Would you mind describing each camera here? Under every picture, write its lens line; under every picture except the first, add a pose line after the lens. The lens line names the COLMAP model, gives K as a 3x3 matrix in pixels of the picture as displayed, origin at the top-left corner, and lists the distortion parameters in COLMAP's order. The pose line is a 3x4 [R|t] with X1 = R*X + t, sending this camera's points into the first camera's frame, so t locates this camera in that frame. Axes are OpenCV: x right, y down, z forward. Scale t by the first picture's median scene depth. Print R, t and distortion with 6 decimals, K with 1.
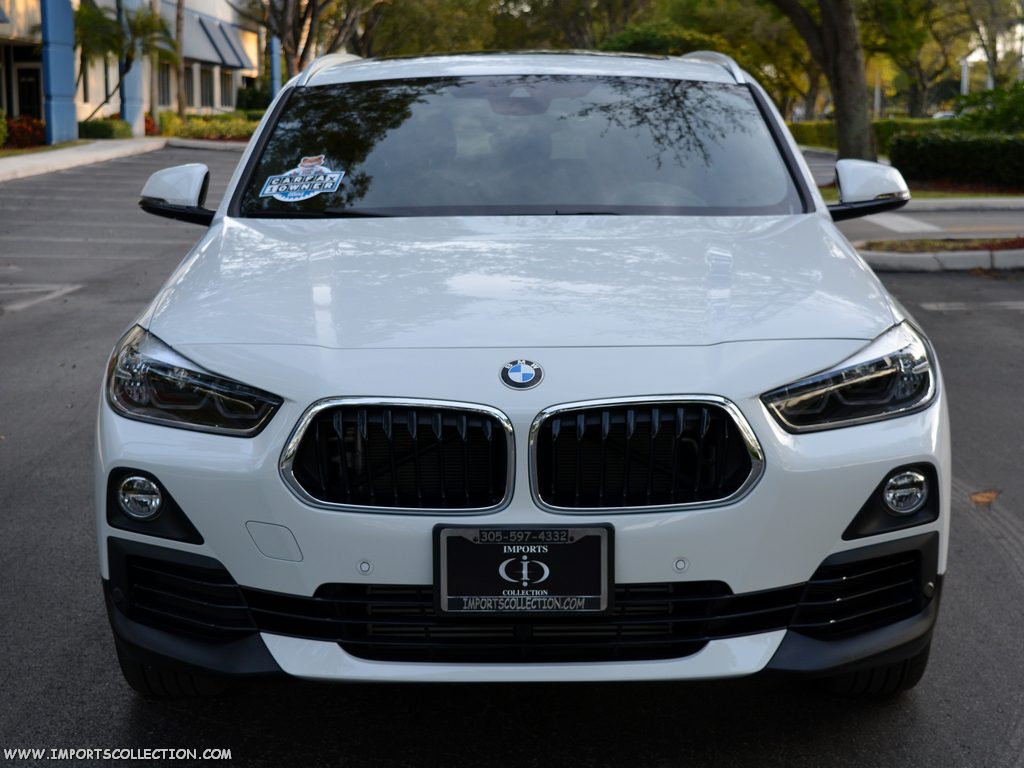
lens RADIAL K [[1915.1, 0, 512.0], [0, 1915.1, 384.0], [0, 0, 1]] dist [-0.032238, 0.098713]
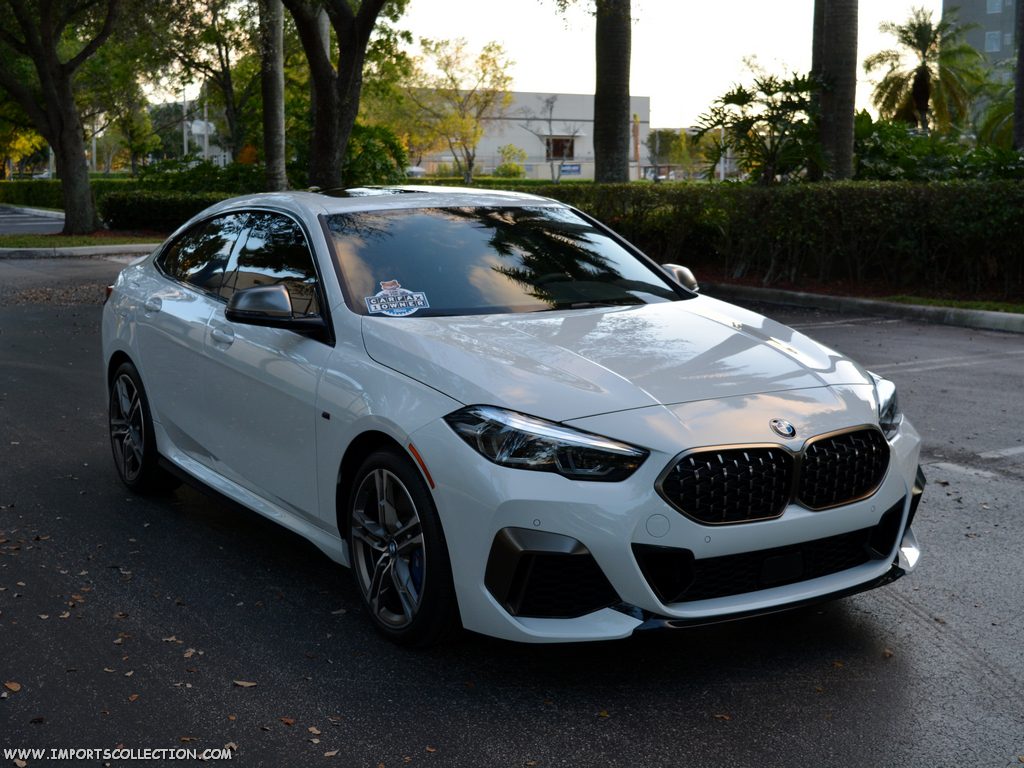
lens RADIAL K [[1452.0, 0, 512.0], [0, 1452.0, 384.0], [0, 0, 1]] dist [-0.031204, -0.032756]
pose [[0.851111, -0.070276, 0.520261, -0.588684], [0.067615, 0.997420, 0.024116, -0.046064], [-0.520613, 0.014652, 0.853667, 0.114404]]
